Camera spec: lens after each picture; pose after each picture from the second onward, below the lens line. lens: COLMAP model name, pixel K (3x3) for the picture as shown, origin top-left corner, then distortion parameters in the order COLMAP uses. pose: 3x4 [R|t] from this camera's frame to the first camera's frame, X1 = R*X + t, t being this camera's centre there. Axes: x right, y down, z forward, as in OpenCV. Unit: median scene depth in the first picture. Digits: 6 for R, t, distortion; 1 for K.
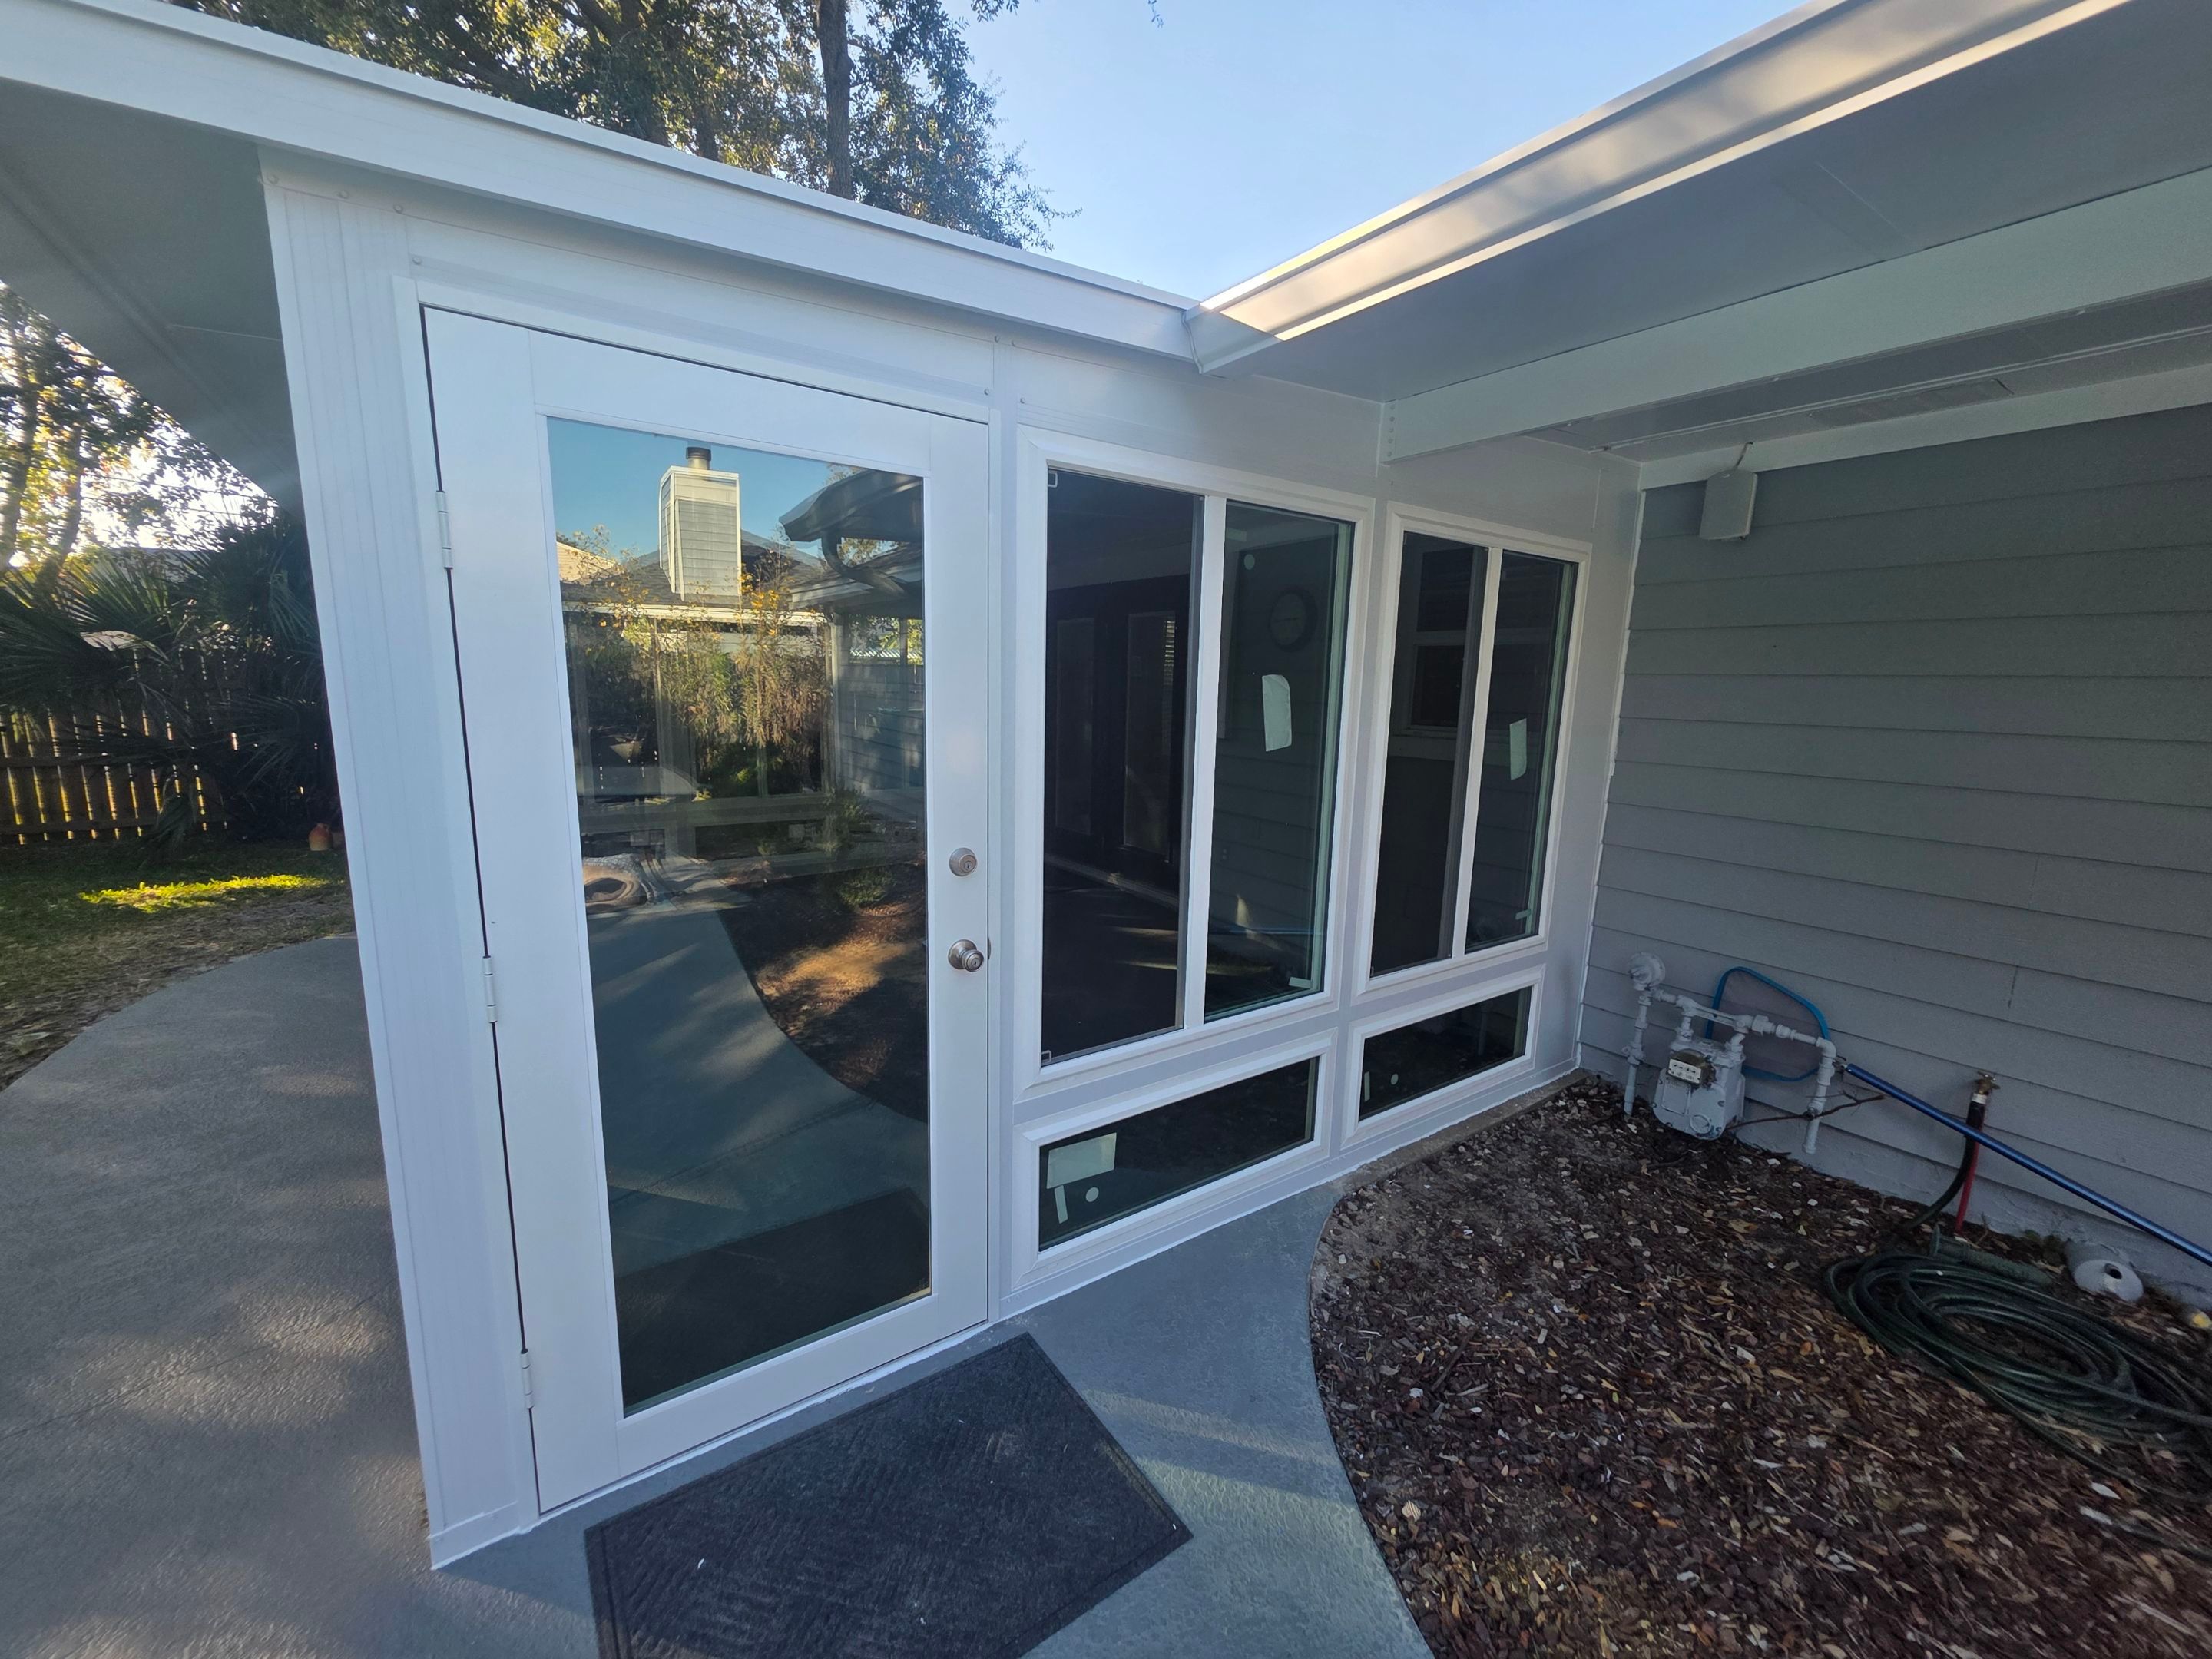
lens RADIAL K [[879.1, 0, 1106.0], [0, 879.1, 829.5], [0, 0, 1]] dist [0.002746, -0.000275]
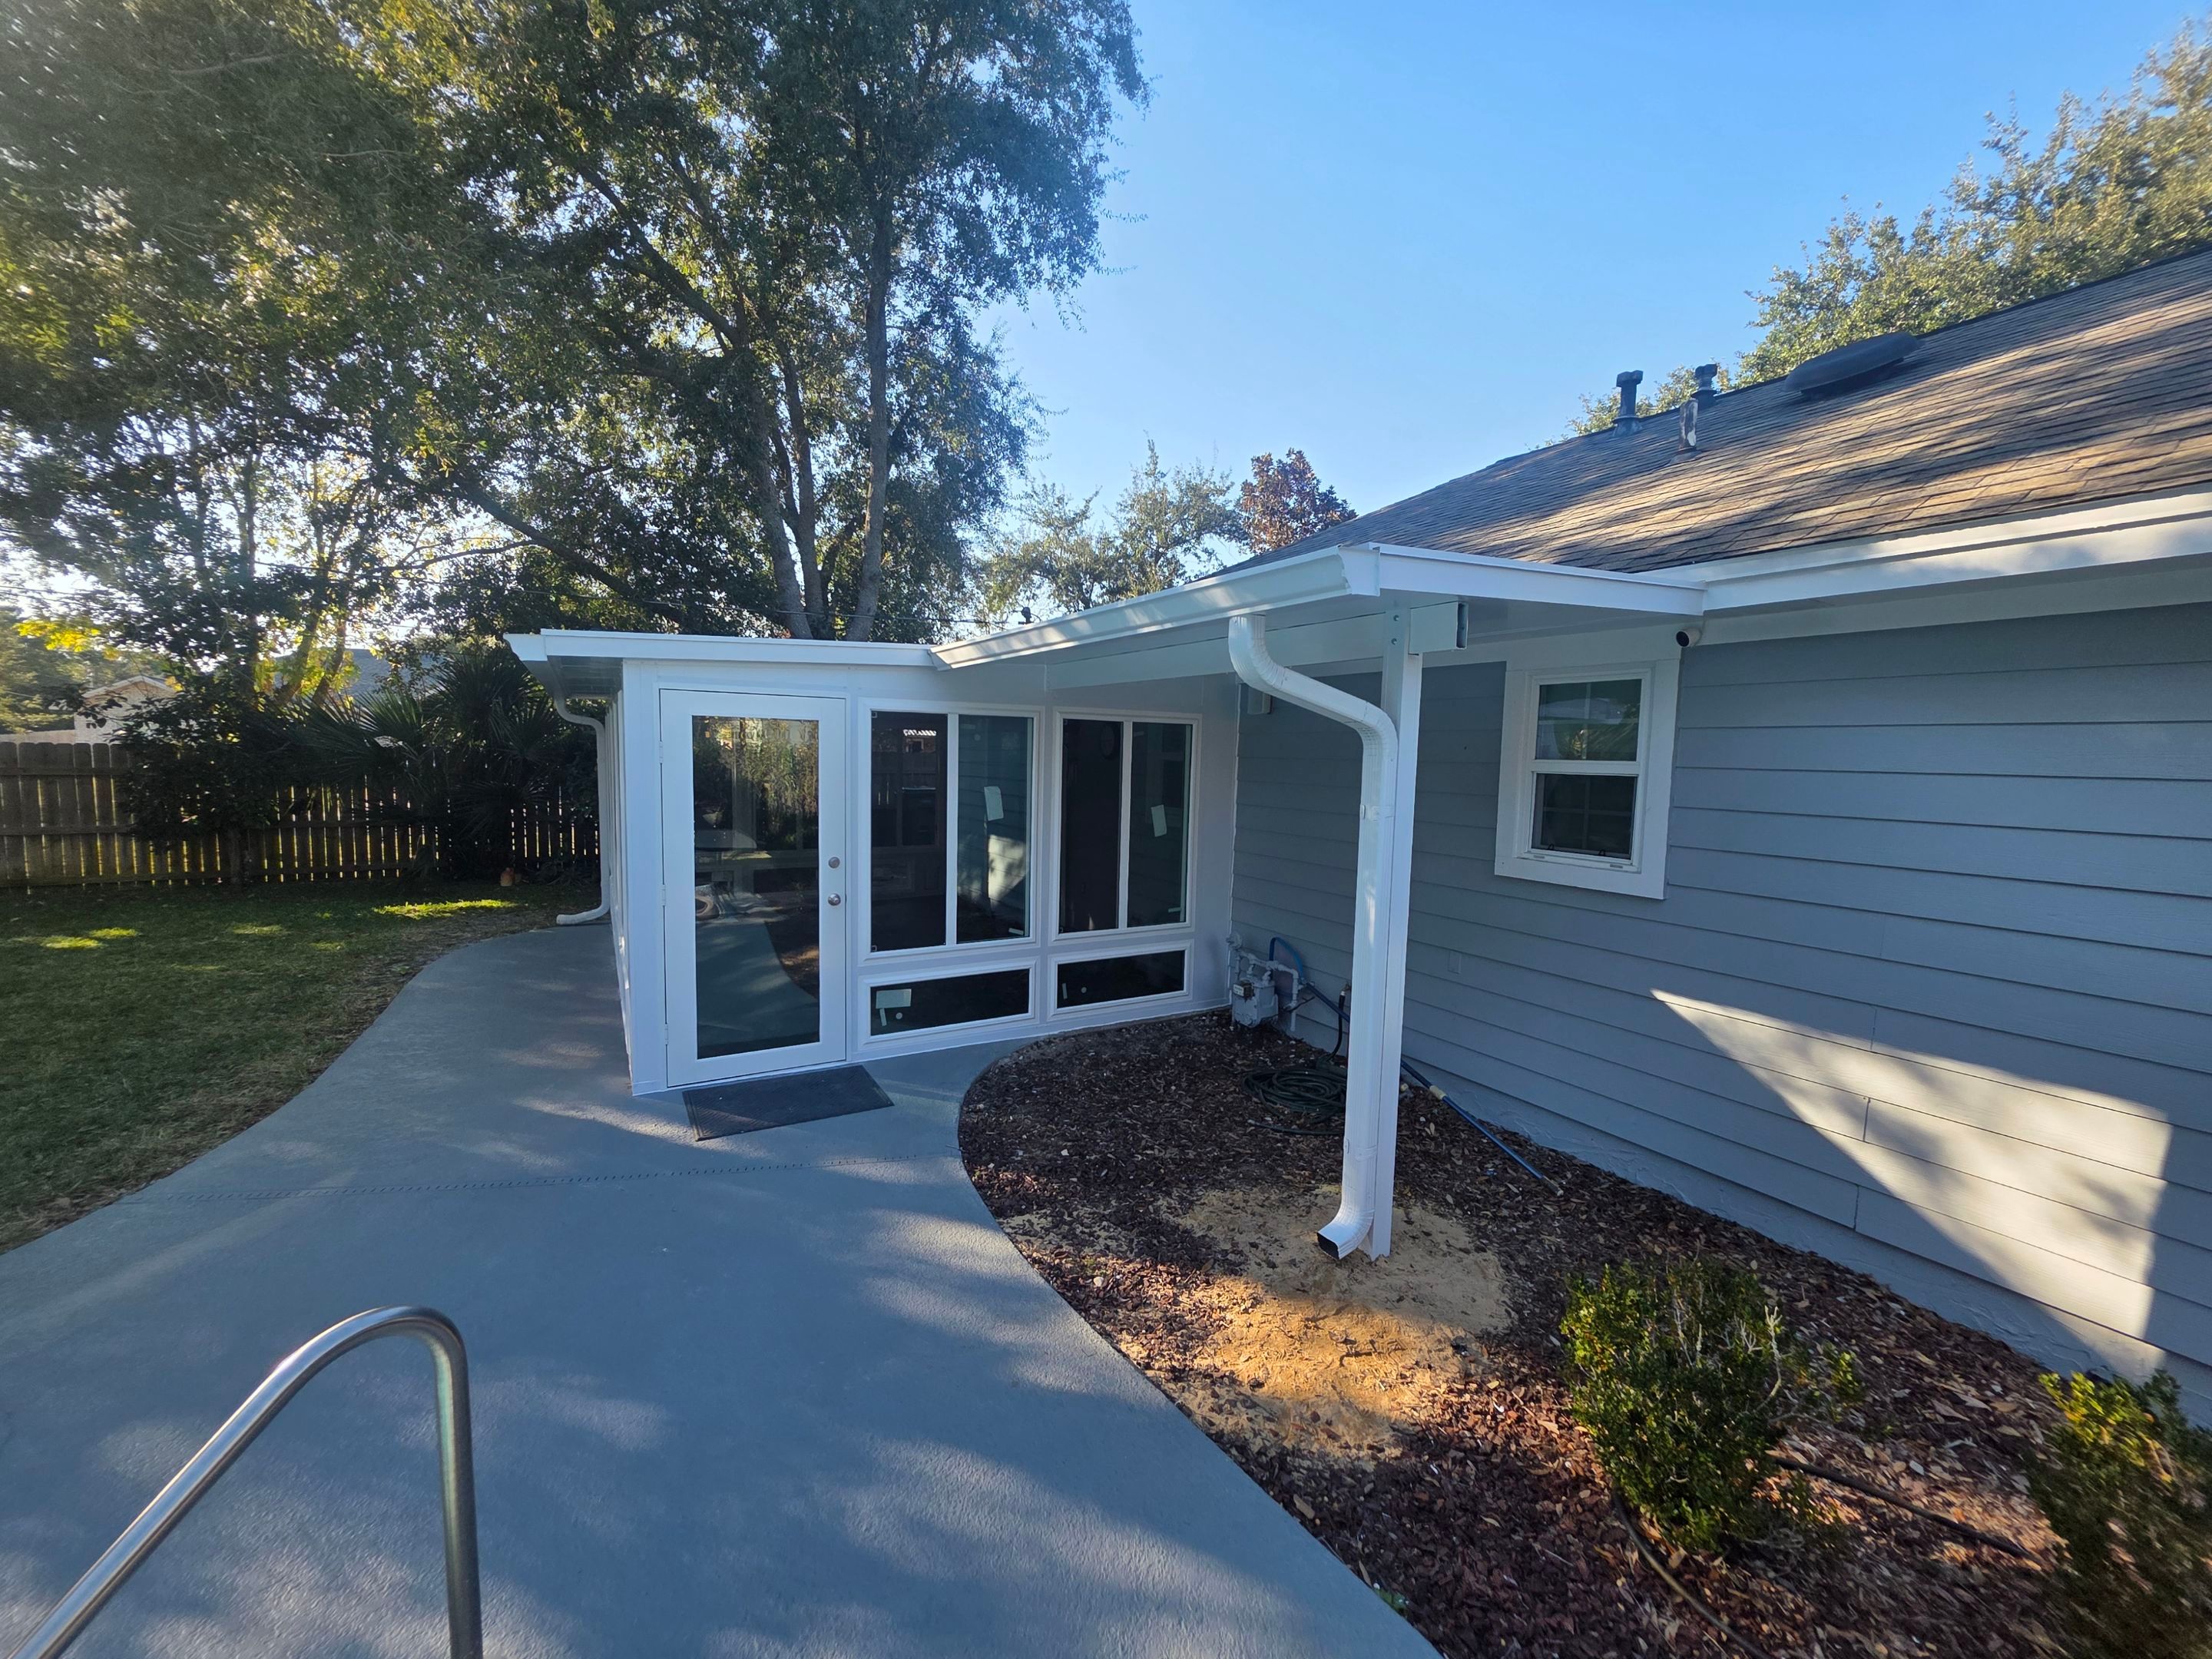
lens RADIAL K [[885.9, 0, 1105.4], [0, 885.9, 821.2], [0, 0, 1]] dist [0.000824, 0.000155]
pose [[0.996711, 0.005550, -0.080842, 0.549623], [-0.012753, 0.995962, -0.088861, 0.090266], [0.080023, 0.089599, 0.992758, -0.996939]]
